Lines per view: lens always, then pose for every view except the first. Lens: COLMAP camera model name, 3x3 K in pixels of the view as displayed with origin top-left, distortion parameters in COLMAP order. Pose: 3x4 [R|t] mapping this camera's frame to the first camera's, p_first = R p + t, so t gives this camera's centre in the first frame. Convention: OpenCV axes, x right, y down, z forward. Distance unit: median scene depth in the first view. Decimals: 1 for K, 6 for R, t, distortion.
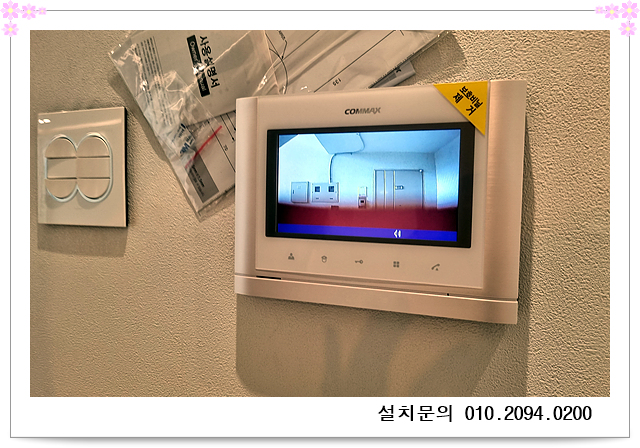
lens RADIAL K [[464.5, 0, 317.3], [0, 464.5, 216.0], [0, 0, 1]] dist [0.020946, -0.016904]
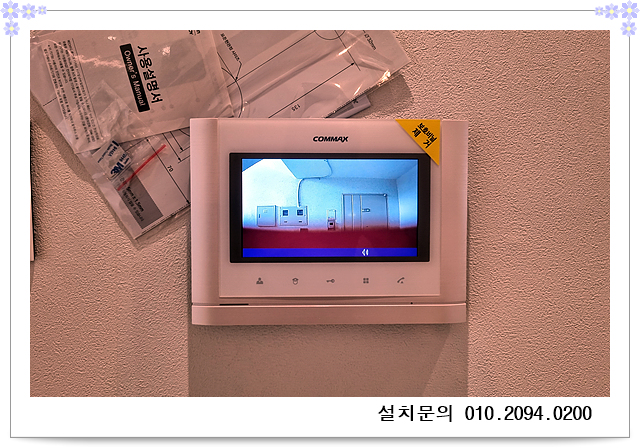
lens RADIAL K [[464.5, 0, 330.6], [0, 464.5, 207.8], [0, 0, 1]] dist [0.020946, -0.016904]
pose [[0.916484, -0.032901, 0.398716, -0.304708], [0.034956, 0.999387, 0.002117, -0.065474], [-0.398541, 0.011998, 0.917072, 0.025932]]
